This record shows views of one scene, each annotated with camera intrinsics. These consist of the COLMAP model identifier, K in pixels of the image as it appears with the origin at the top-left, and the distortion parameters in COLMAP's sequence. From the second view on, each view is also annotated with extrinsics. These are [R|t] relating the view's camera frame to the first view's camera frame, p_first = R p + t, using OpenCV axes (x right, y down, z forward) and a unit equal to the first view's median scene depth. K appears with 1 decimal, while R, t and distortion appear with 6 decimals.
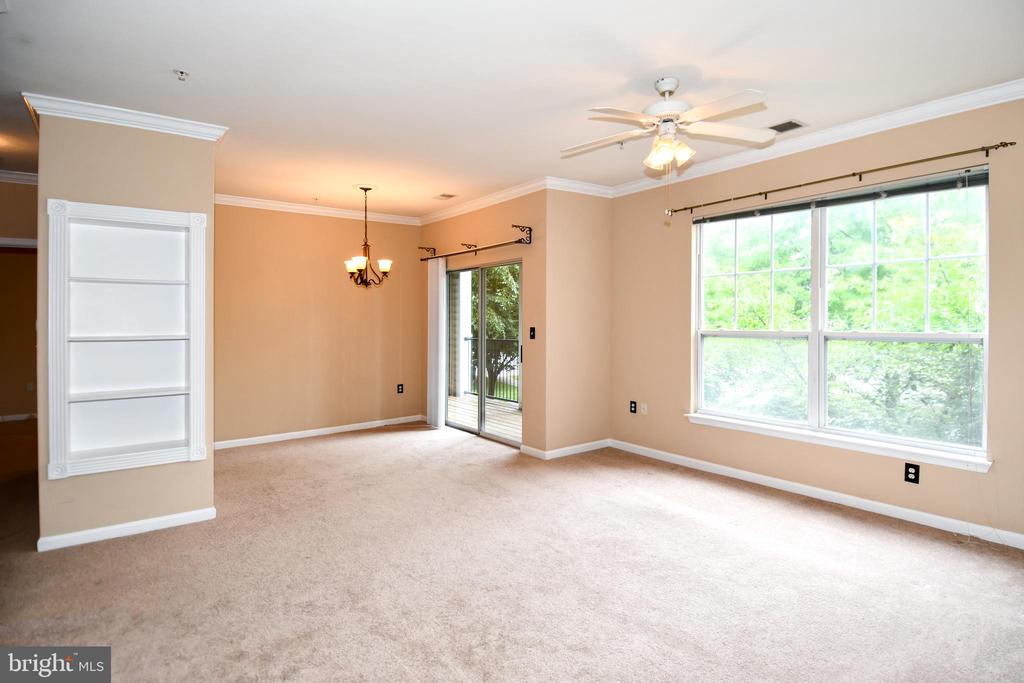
lens RADIAL K [[541.7, 0, 516.9], [0, 541.7, 294.1], [0, 0, 1]] dist [0.021287, -0.026979]
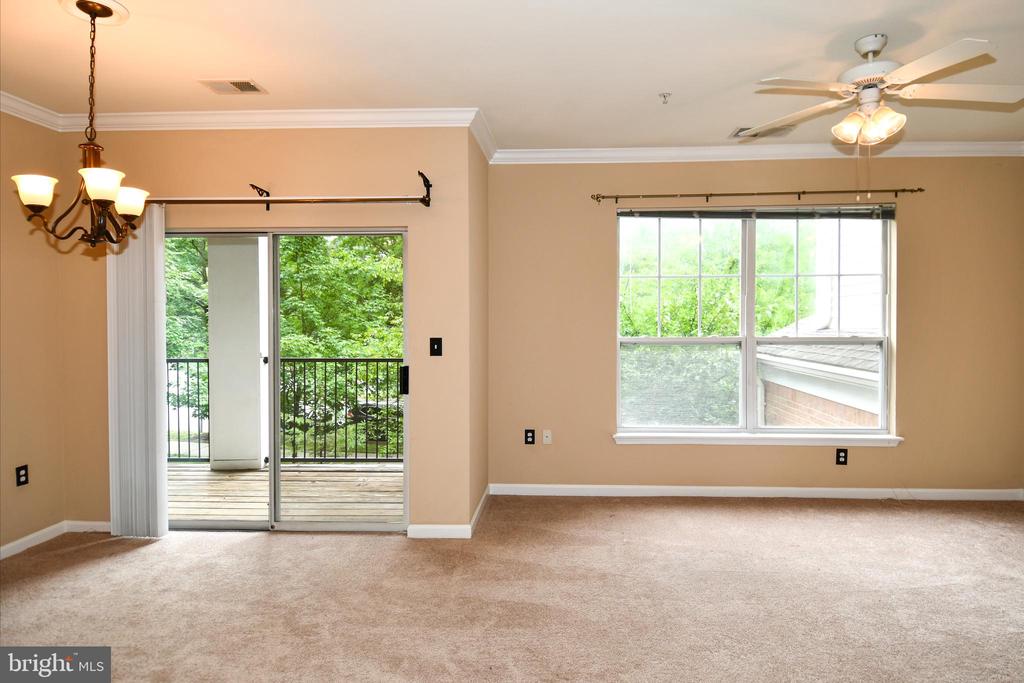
lens RADIAL K [[541.7, 0, 489.9], [0, 541.7, 334.1], [0, 0, 1]] dist [0.021287, -0.026979]
pose [[0.647118, -0.004467, 0.762377, -0.560854], [-0.034991, 0.998755, 0.035553, 0.041422], [-0.761587, -0.049683, 0.646156, 0.702060]]
